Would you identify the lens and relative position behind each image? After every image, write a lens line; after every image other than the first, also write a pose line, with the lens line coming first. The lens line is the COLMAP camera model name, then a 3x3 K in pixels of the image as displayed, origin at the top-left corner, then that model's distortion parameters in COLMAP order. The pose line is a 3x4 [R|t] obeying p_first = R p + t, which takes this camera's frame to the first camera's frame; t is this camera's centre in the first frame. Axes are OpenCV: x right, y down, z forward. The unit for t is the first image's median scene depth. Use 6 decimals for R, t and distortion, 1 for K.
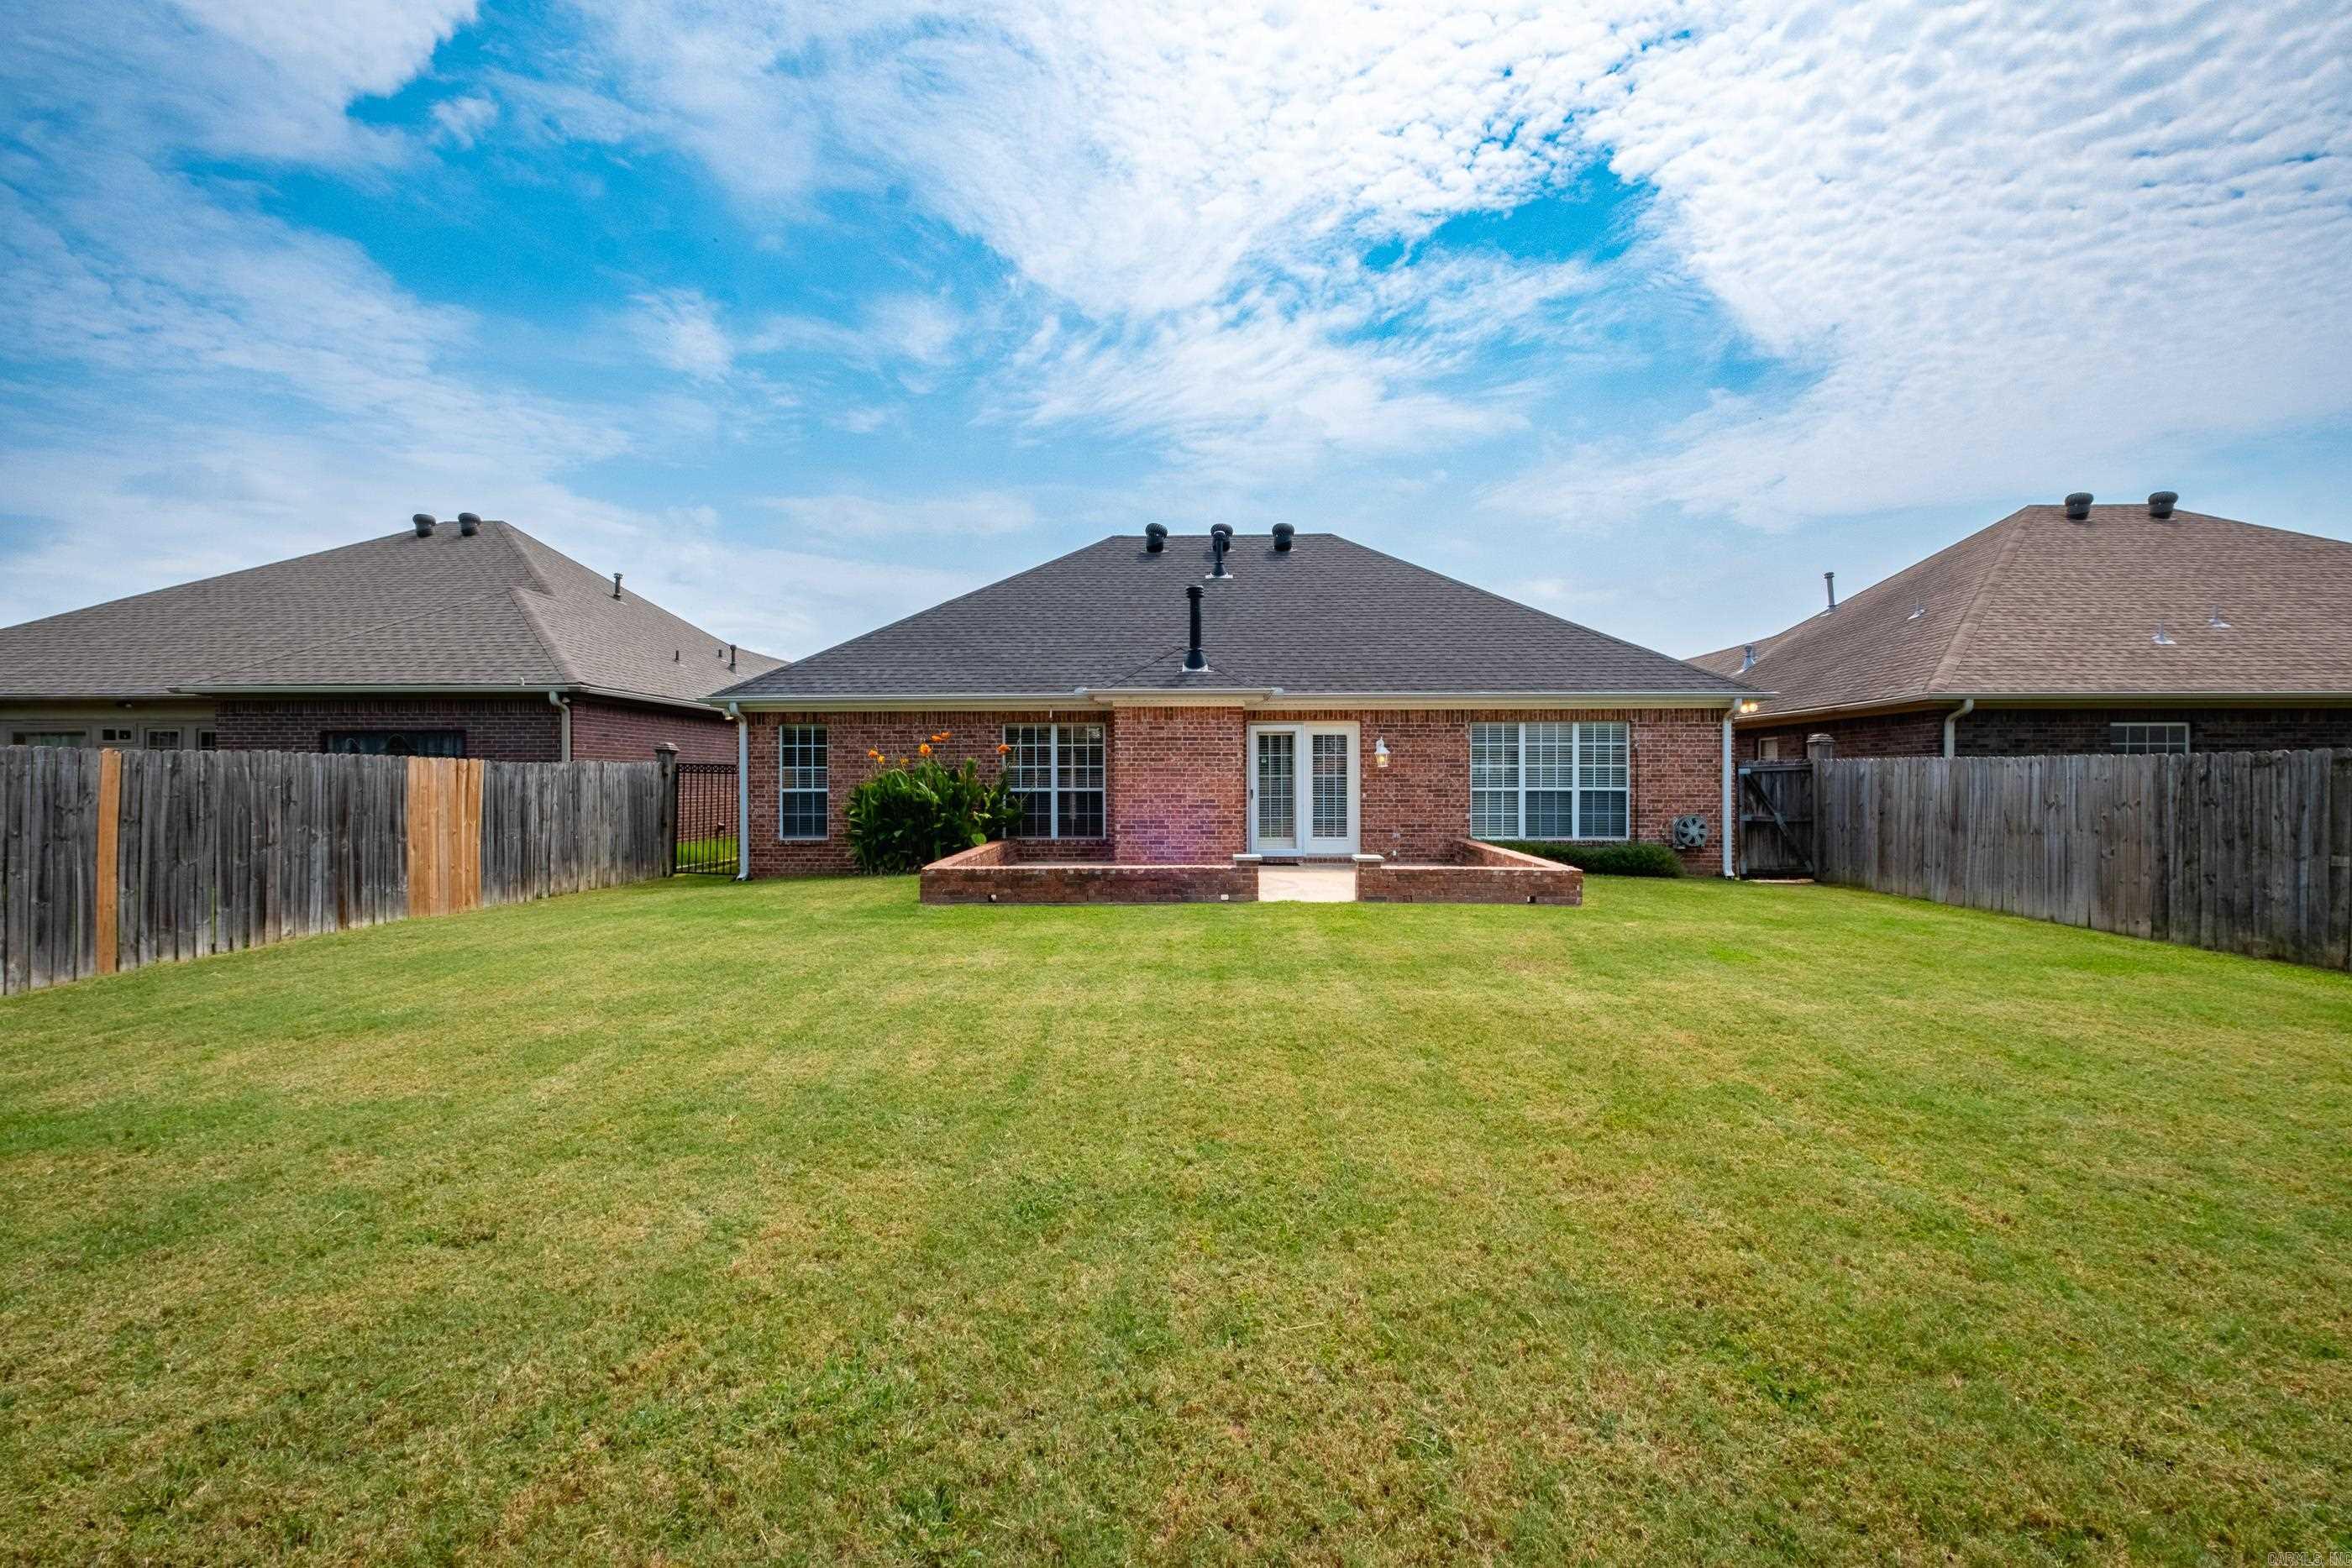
lens RADIAL K [[1003.0, 0, 1162.0], [0, 1003.0, 778.3], [0, 0, 1]] dist [0.003814, -0.002840]
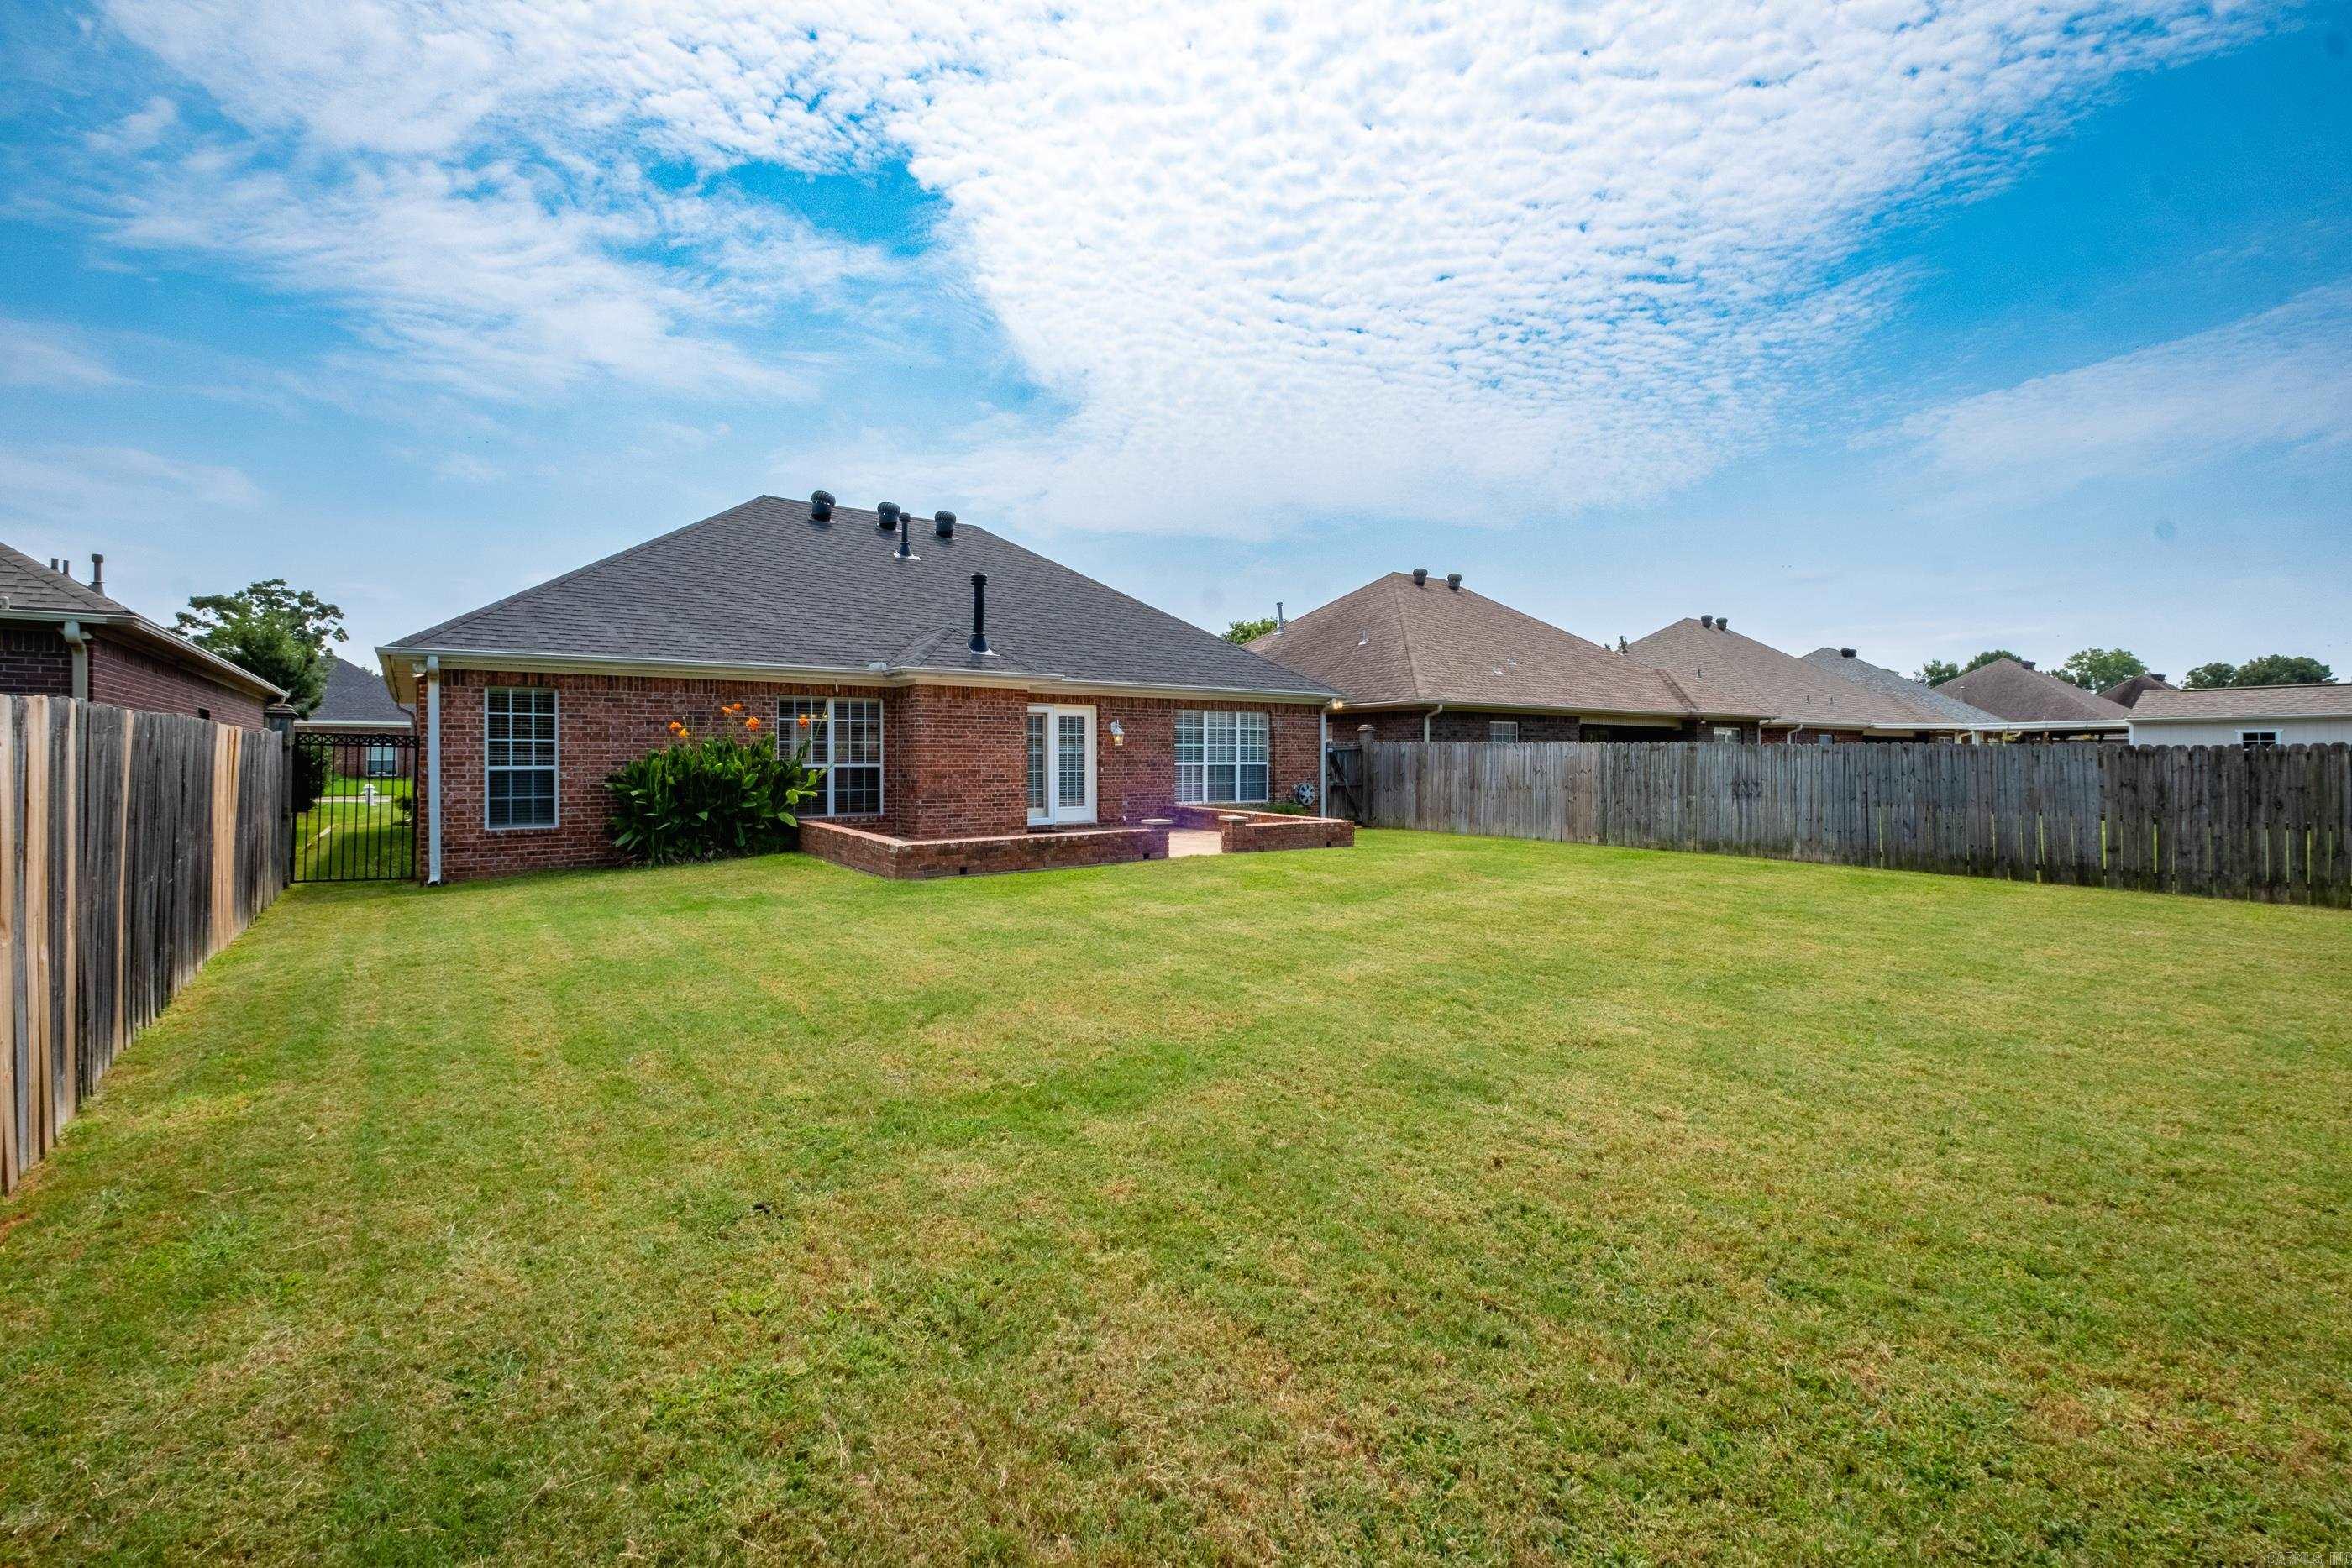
lens RADIAL K [[1027.9, 0, 1153.0], [0, 1027.9, 756.5], [0, 0, 1]] dist [-0.000855, -0.001385]
pose [[0.787347, 0.000898, 0.616510, -0.489443], [-0.002823, 0.999994, 0.002148, -0.000863], [-0.616504, -0.003432, 0.787344, 0.028903]]
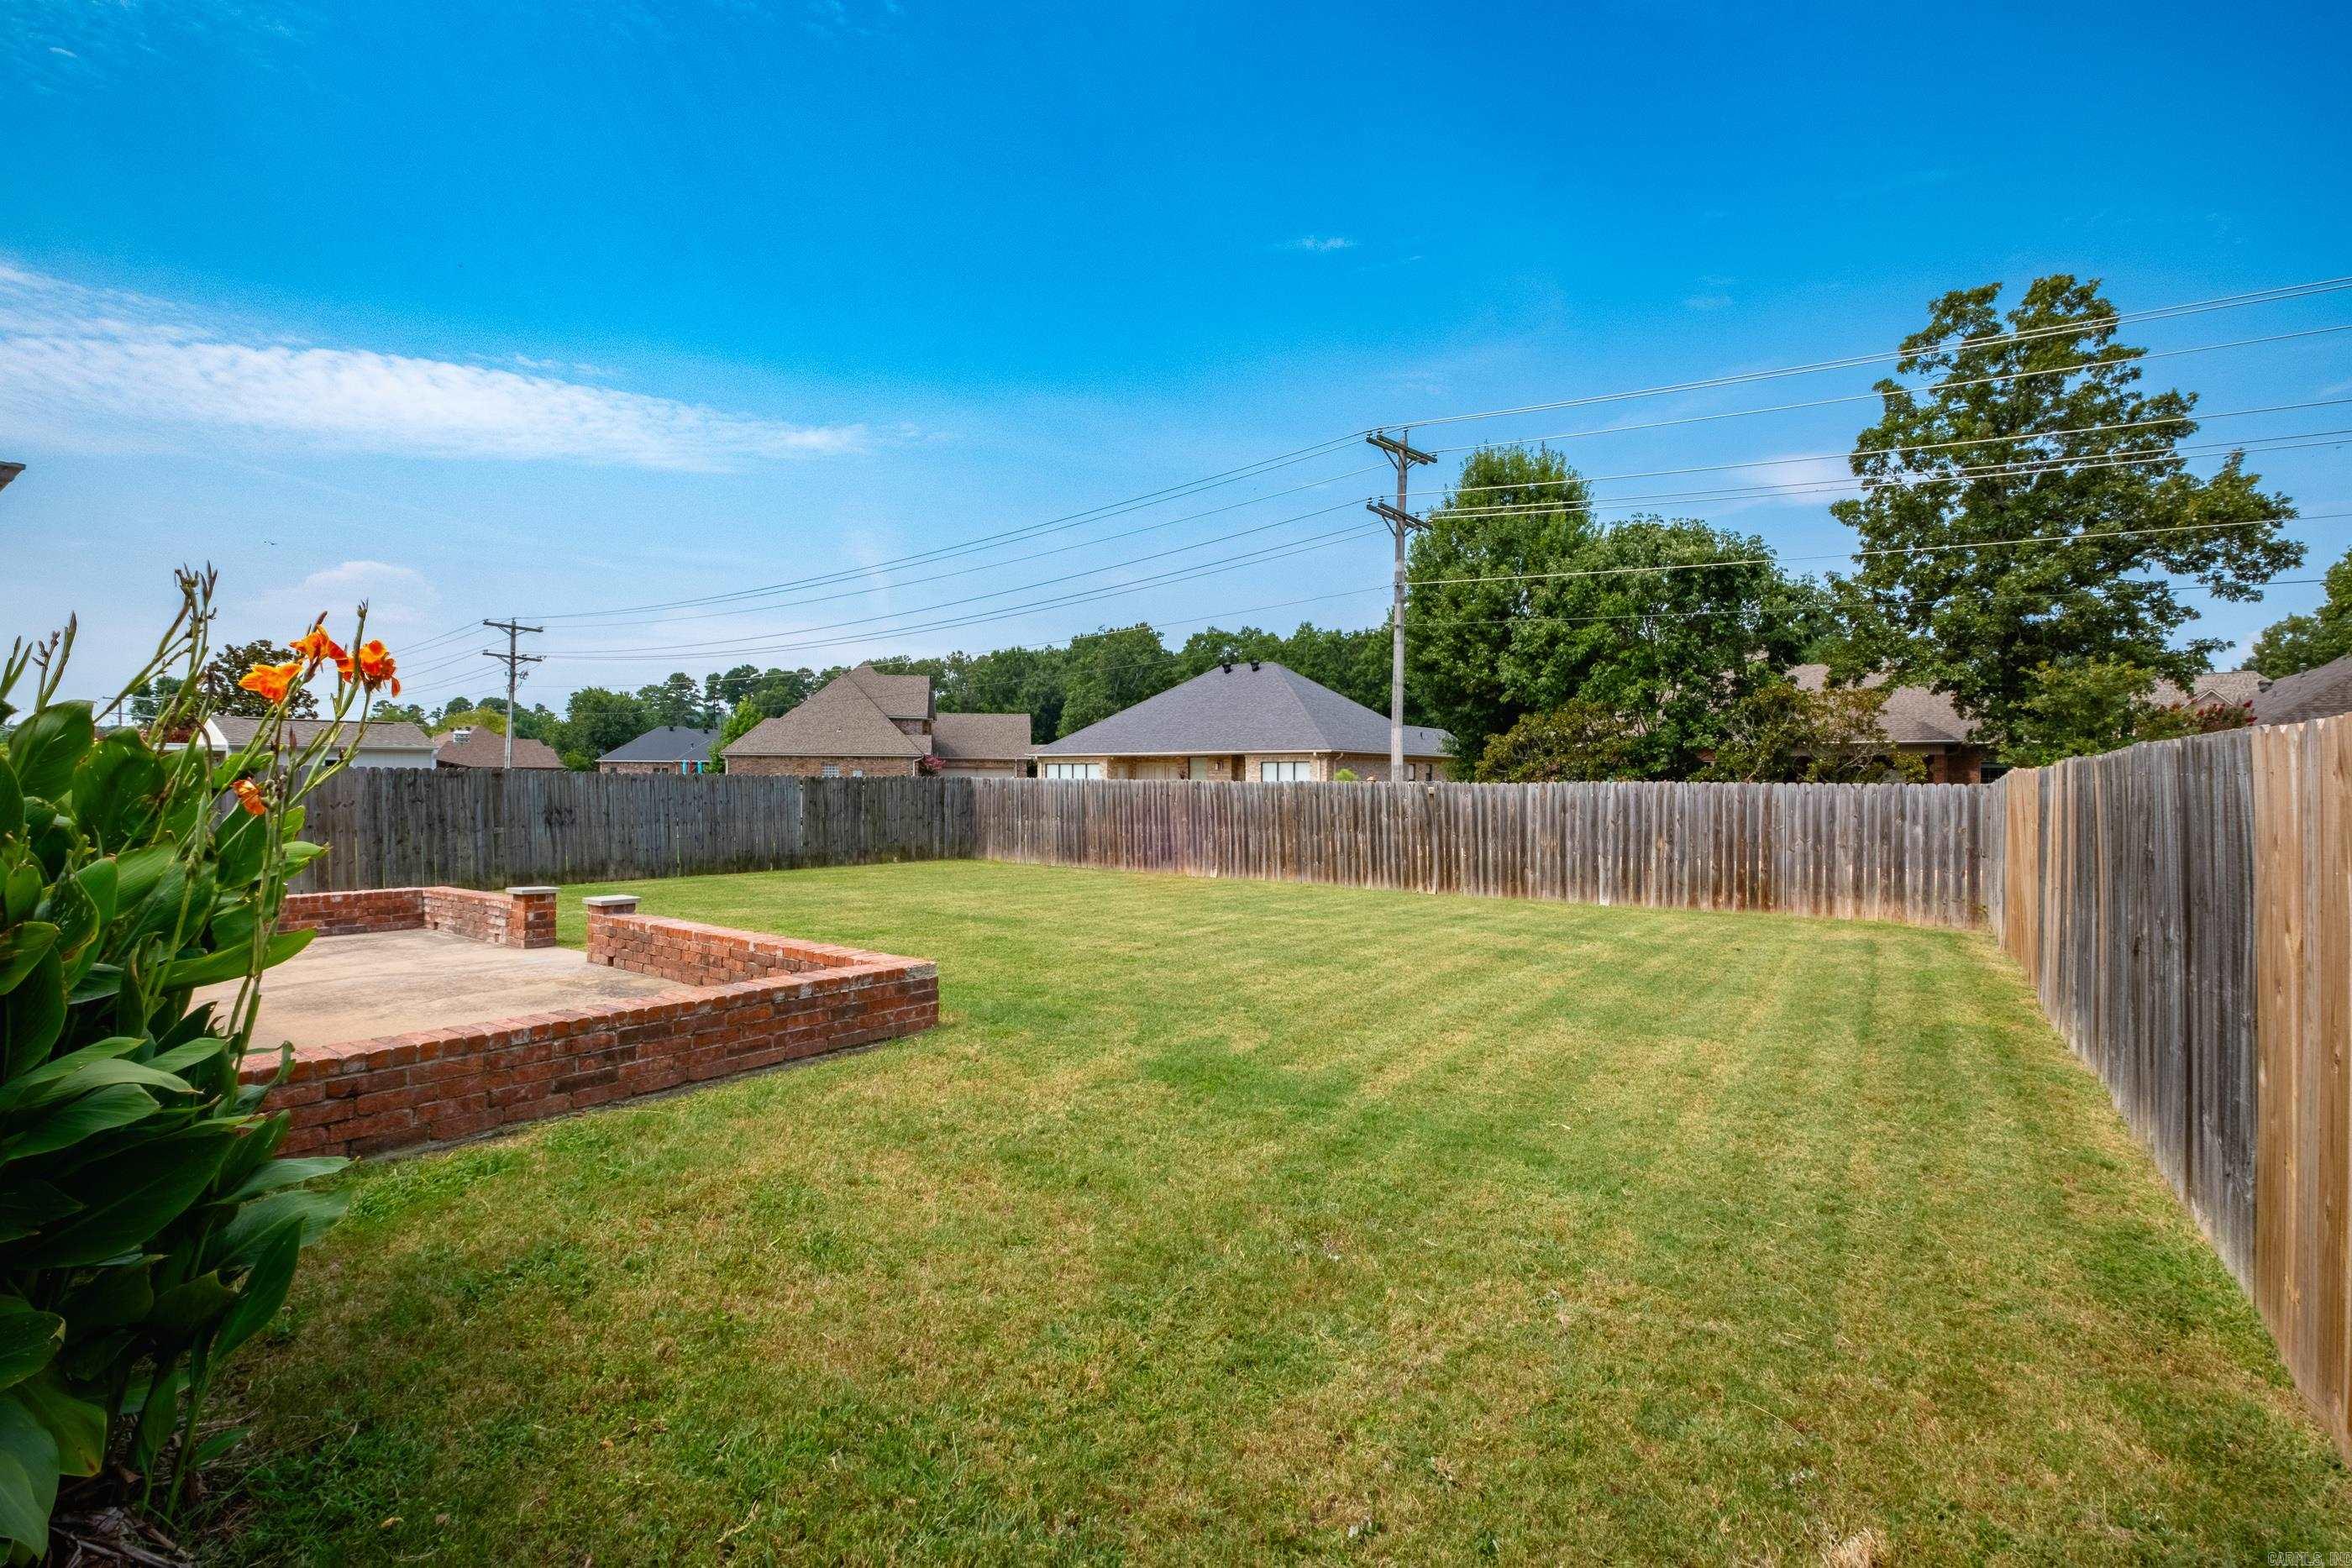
lens RADIAL K [[1028.8, 0, 1196.0], [0, 1028.8, 771.7], [0, 0, 1]] dist [0.010022, -0.007829]
pose [[-0.846413, 0.002048, 0.532524, -0.471710], [-0.004609, 0.999927, -0.011171, -0.004199], [-0.532508, -0.011910, -0.846341, 1.015259]]
